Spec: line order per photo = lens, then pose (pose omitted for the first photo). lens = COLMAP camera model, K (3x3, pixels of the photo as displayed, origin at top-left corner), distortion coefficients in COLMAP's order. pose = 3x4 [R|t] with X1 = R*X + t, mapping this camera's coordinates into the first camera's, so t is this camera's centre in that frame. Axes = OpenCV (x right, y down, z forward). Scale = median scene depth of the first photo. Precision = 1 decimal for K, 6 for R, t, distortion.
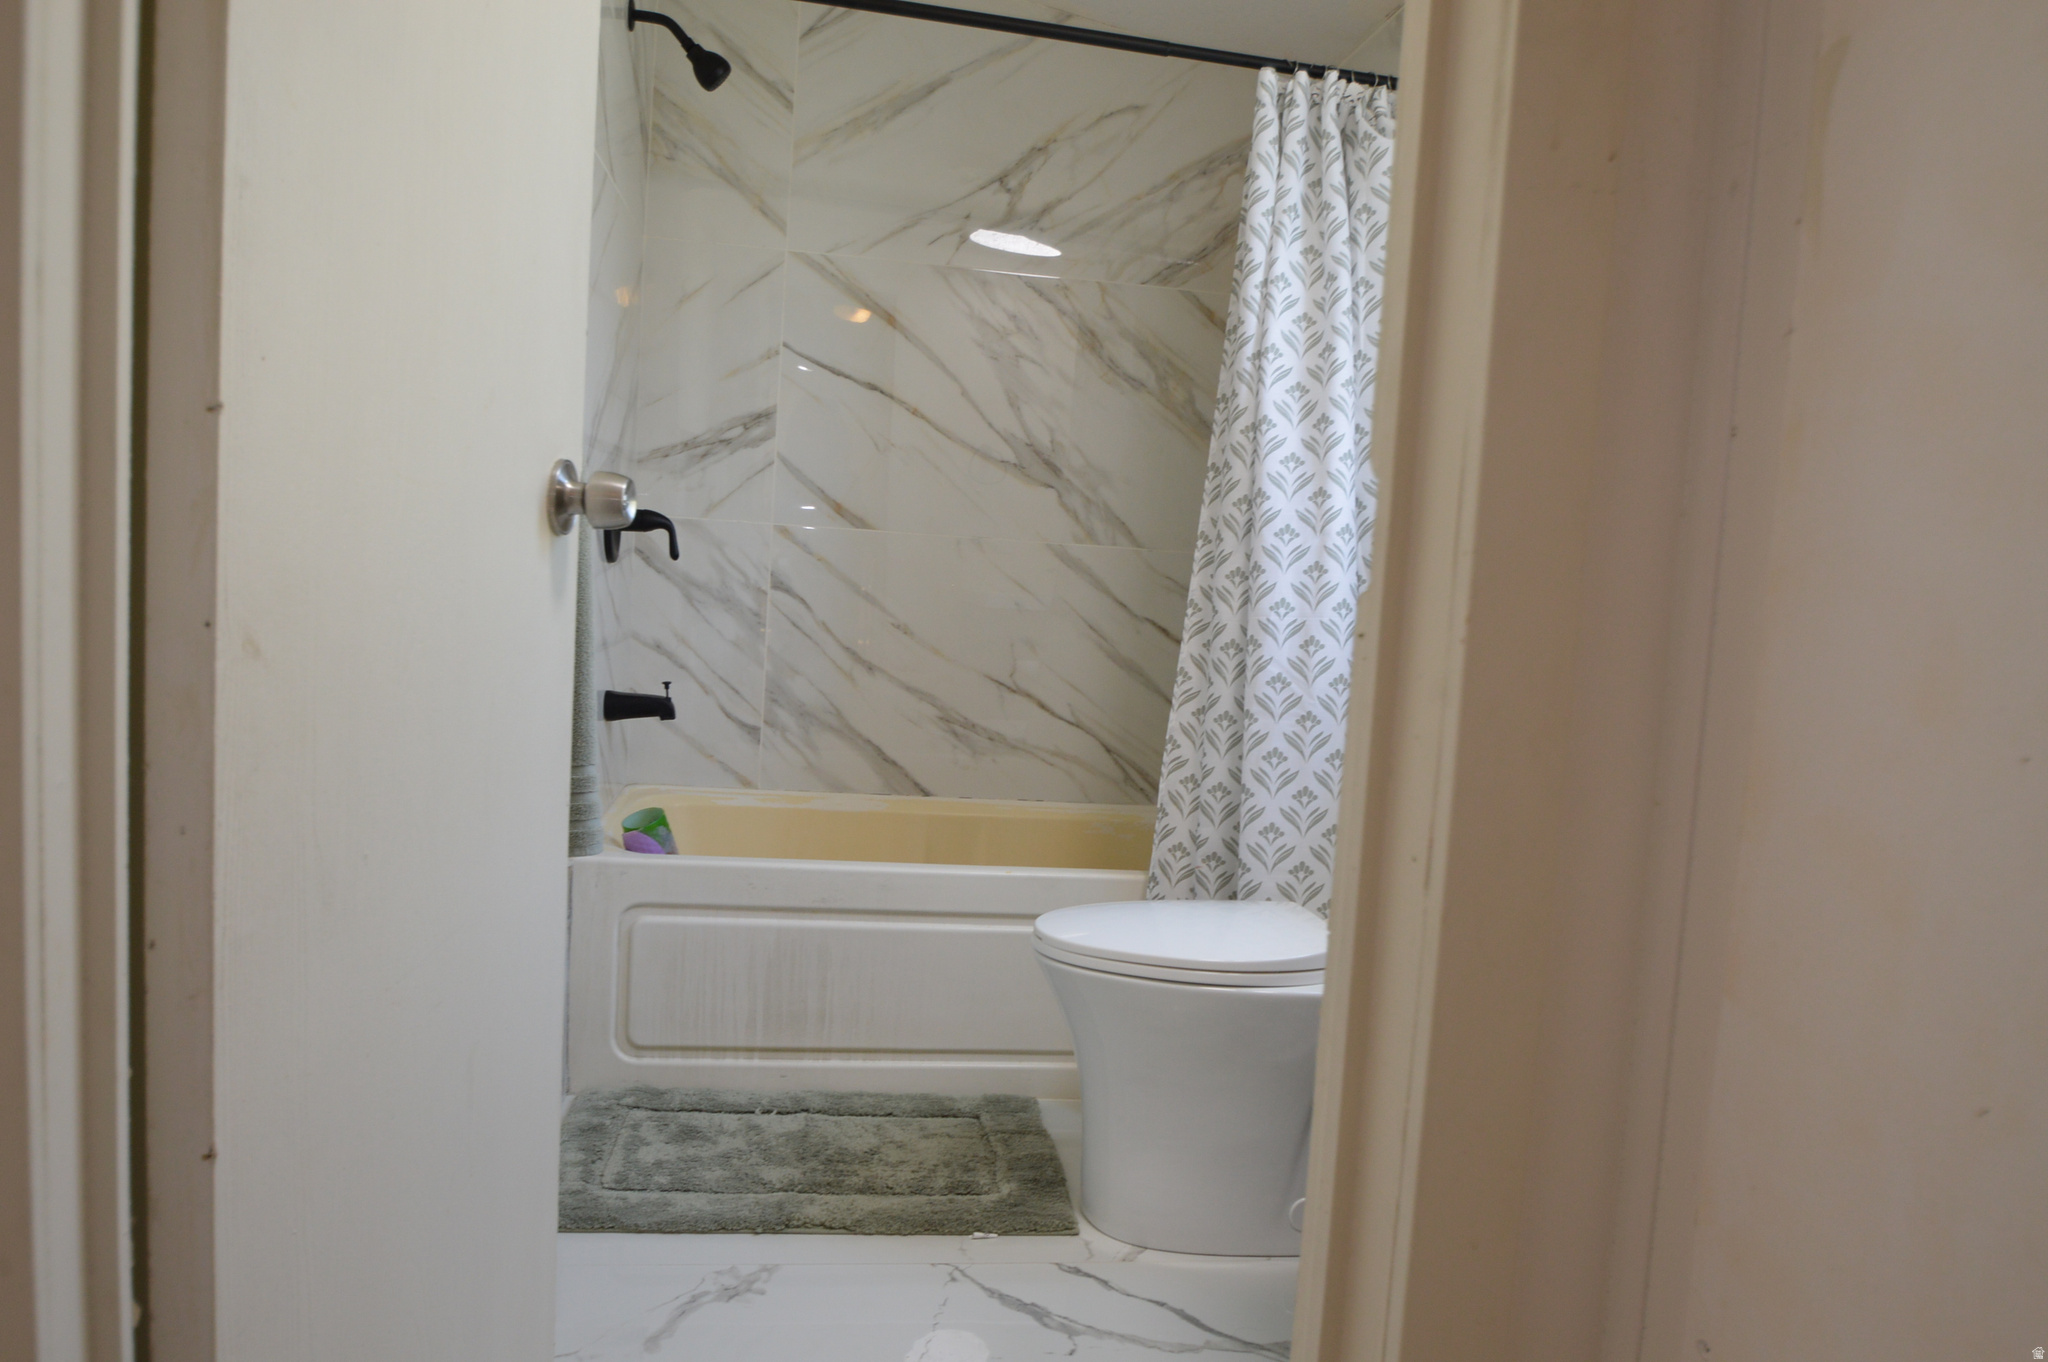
lens RADIAL K [[1401.0, 0, 1020.8], [0, 1401.0, 680.7], [0, 0, 1]] dist [-0.045084, 0.009079]
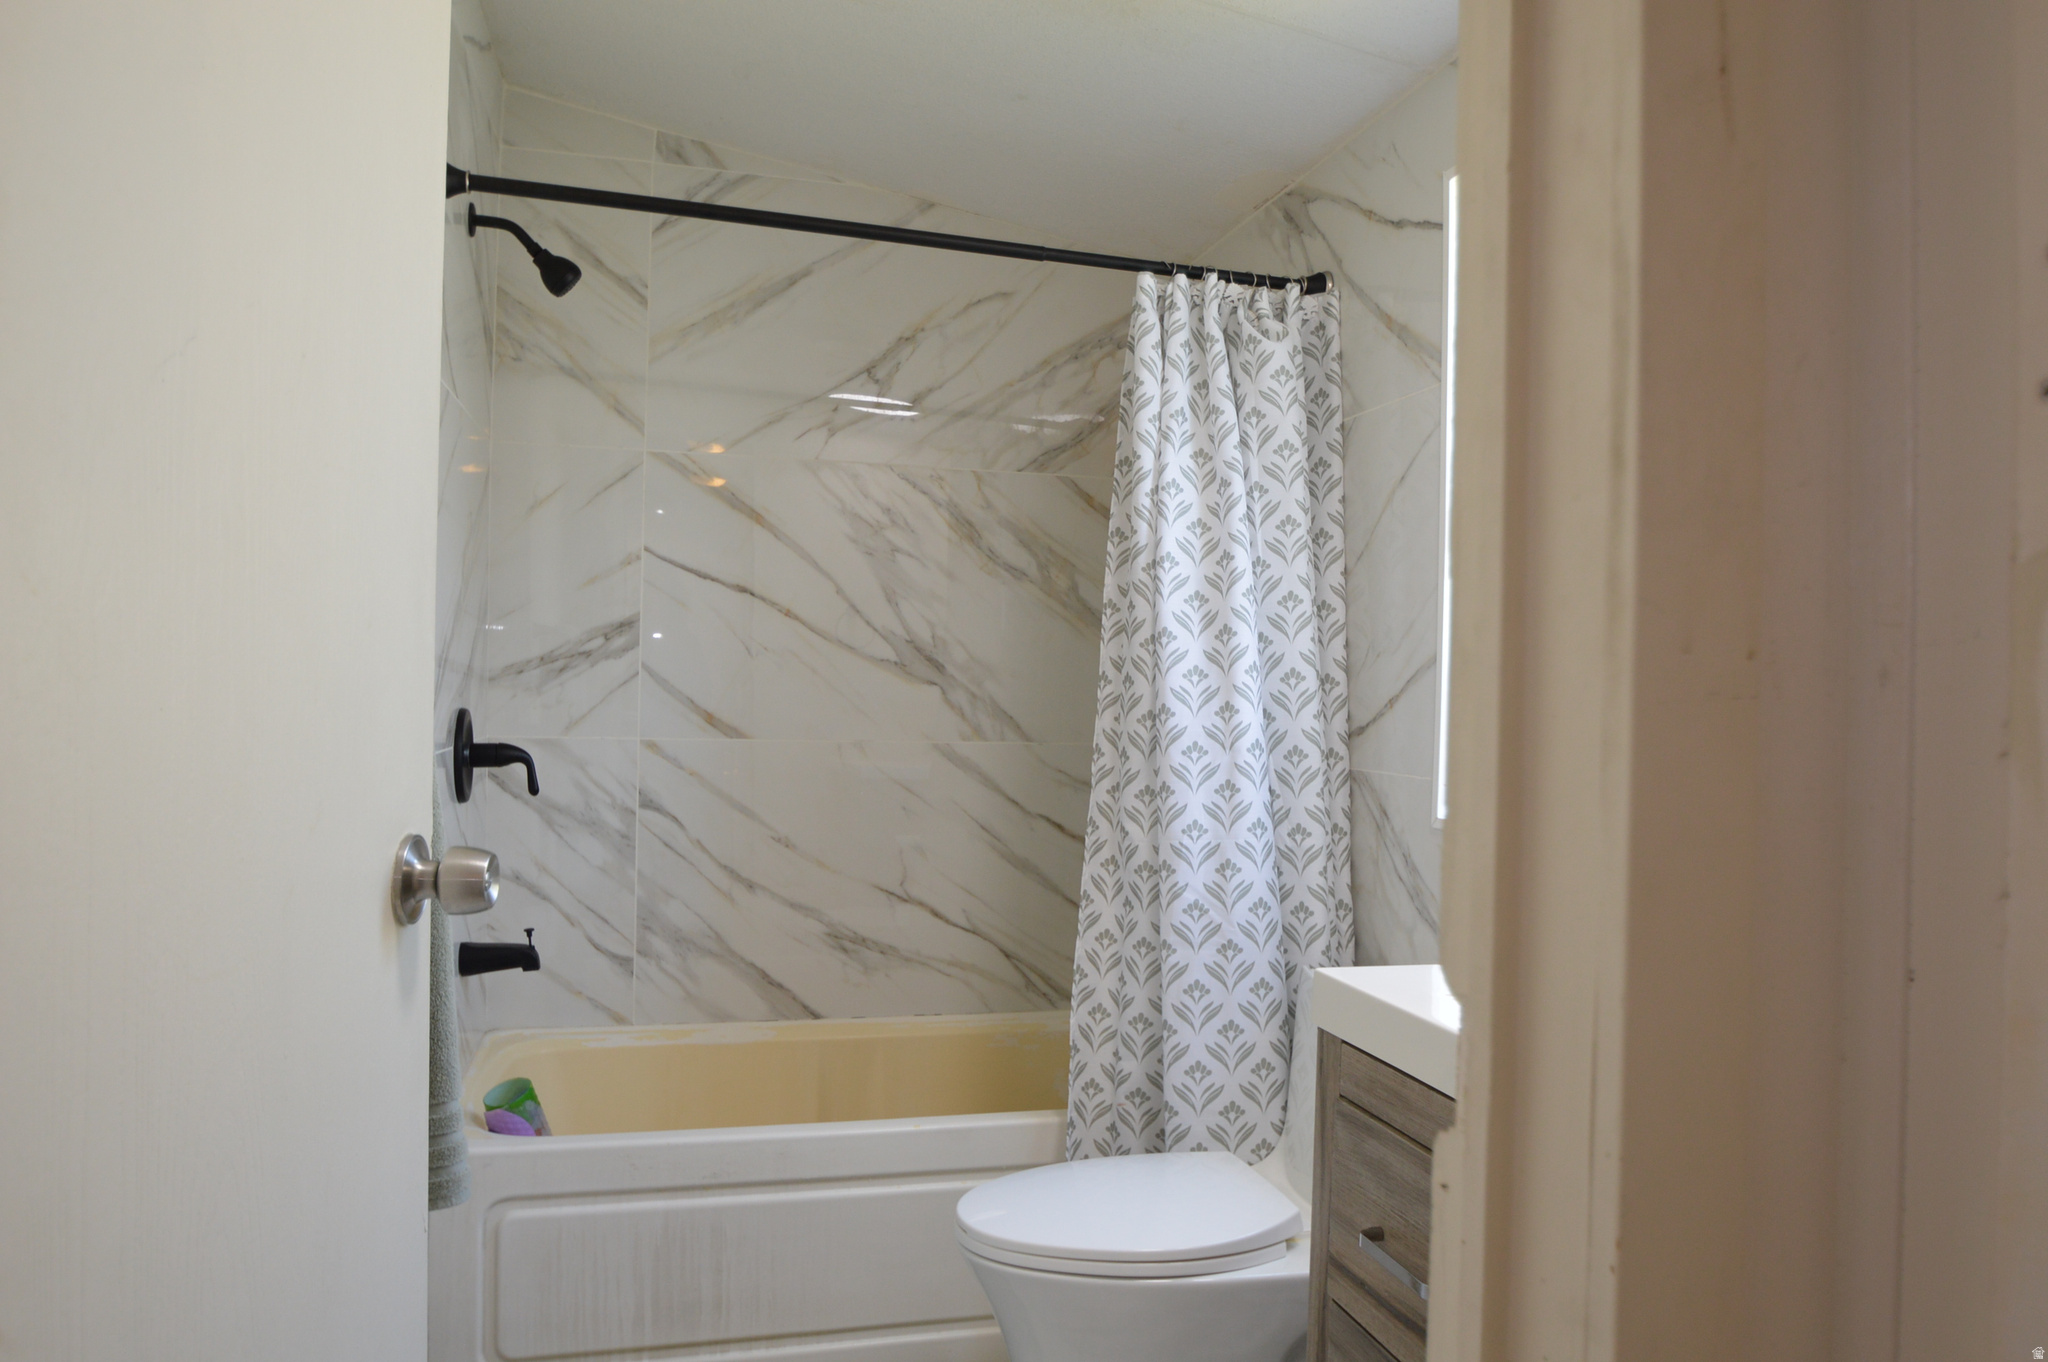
lens RADIAL K [[1401.0, 0, 1019.1], [0, 1401.0, 679.7], [0, 0, 1]] dist [-0.045084, 0.009079]
pose [[0.994084, -0.044198, 0.099217, -0.018871], [0.052158, 0.995500, -0.079121, -0.076171], [-0.095274, 0.083828, 0.991915, 0.055967]]
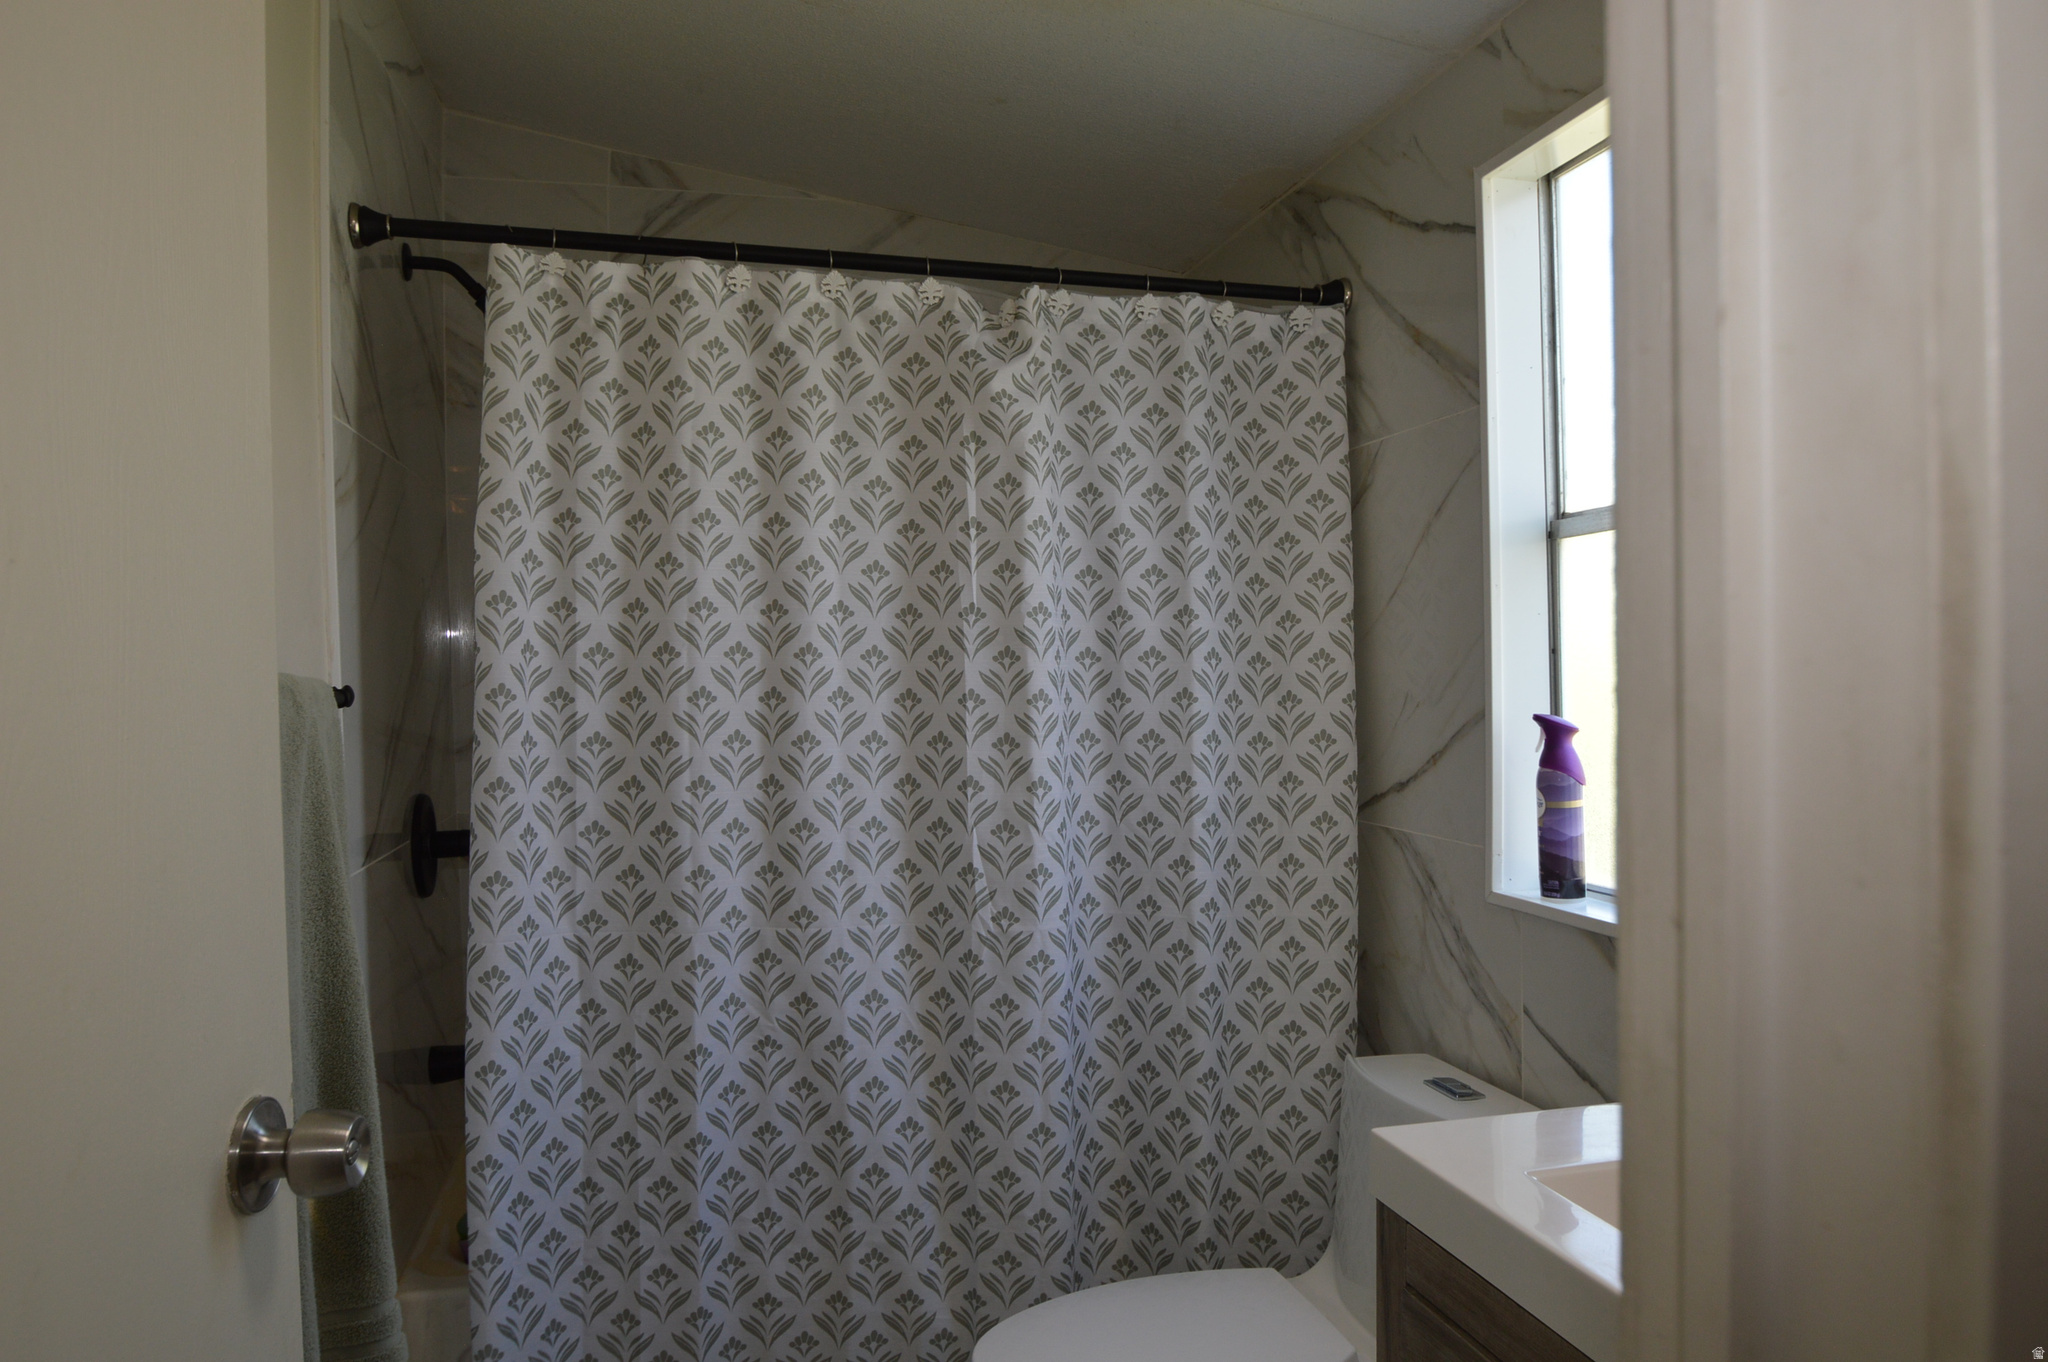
lens RADIAL K [[1401.0, 0, 1018.2], [0, 1401.0, 684.4], [0, 0, 1]] dist [-0.045084, 0.009079]
pose [[0.992721, -0.084807, 0.085515, 0.000783], [0.090576, 0.993700, -0.066004, -0.128862], [-0.079379, 0.073269, 0.994148, 0.131461]]
